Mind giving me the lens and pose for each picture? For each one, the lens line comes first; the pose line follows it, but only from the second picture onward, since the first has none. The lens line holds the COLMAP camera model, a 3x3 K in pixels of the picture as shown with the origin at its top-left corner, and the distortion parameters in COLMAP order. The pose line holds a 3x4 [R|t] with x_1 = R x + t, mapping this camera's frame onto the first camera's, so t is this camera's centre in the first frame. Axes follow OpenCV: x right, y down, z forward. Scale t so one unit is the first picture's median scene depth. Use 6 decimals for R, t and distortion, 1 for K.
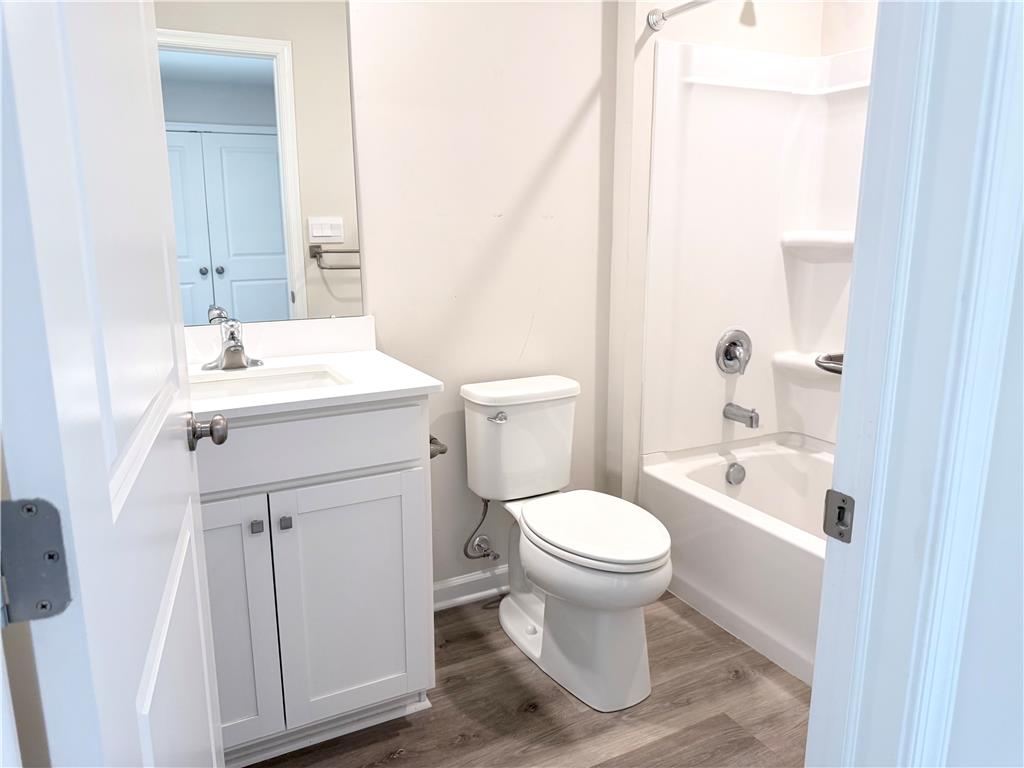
lens RADIAL K [[717.8, 0, 512.0], [0, 717.8, 384.0], [0, 0, 1]] dist [0.127597, -0.218835]
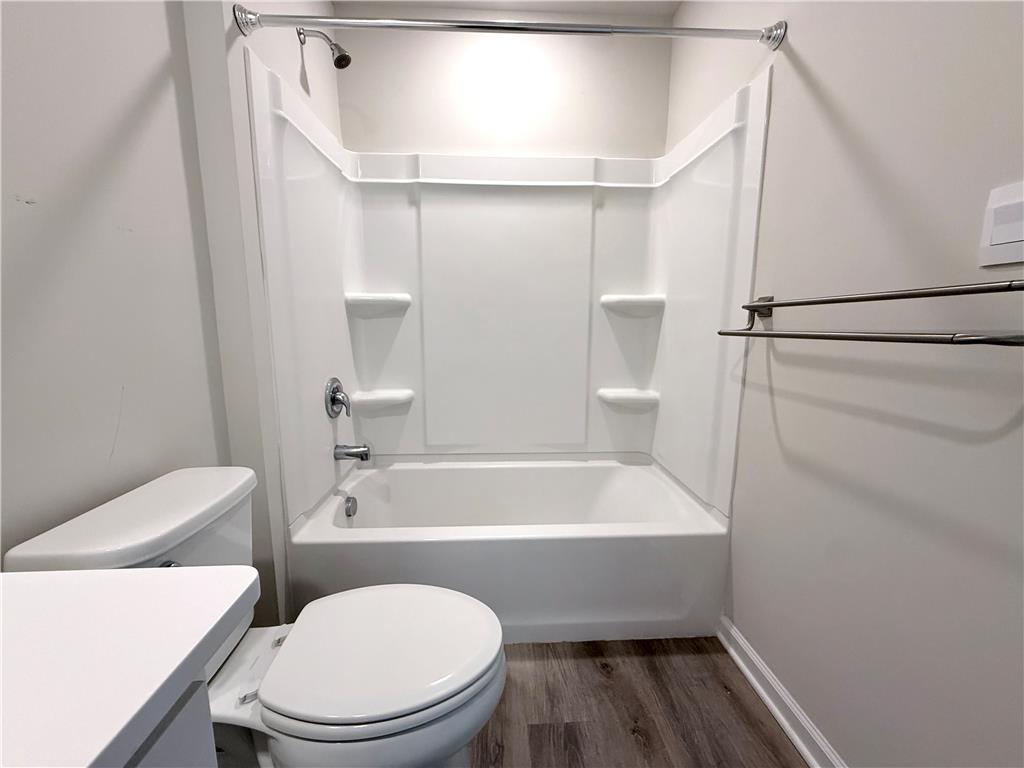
lens RADIAL K [[415.5, 0, 512.0], [0, 415.5, 384.0], [0, 0, 1]] dist [0.012364, 0.000137]
pose [[0.406520, -0.128774, 0.904521, -0.146183], [0.184316, 0.981221, 0.056856, -0.051213], [-0.894857, 0.143605, 0.422622, 0.502167]]
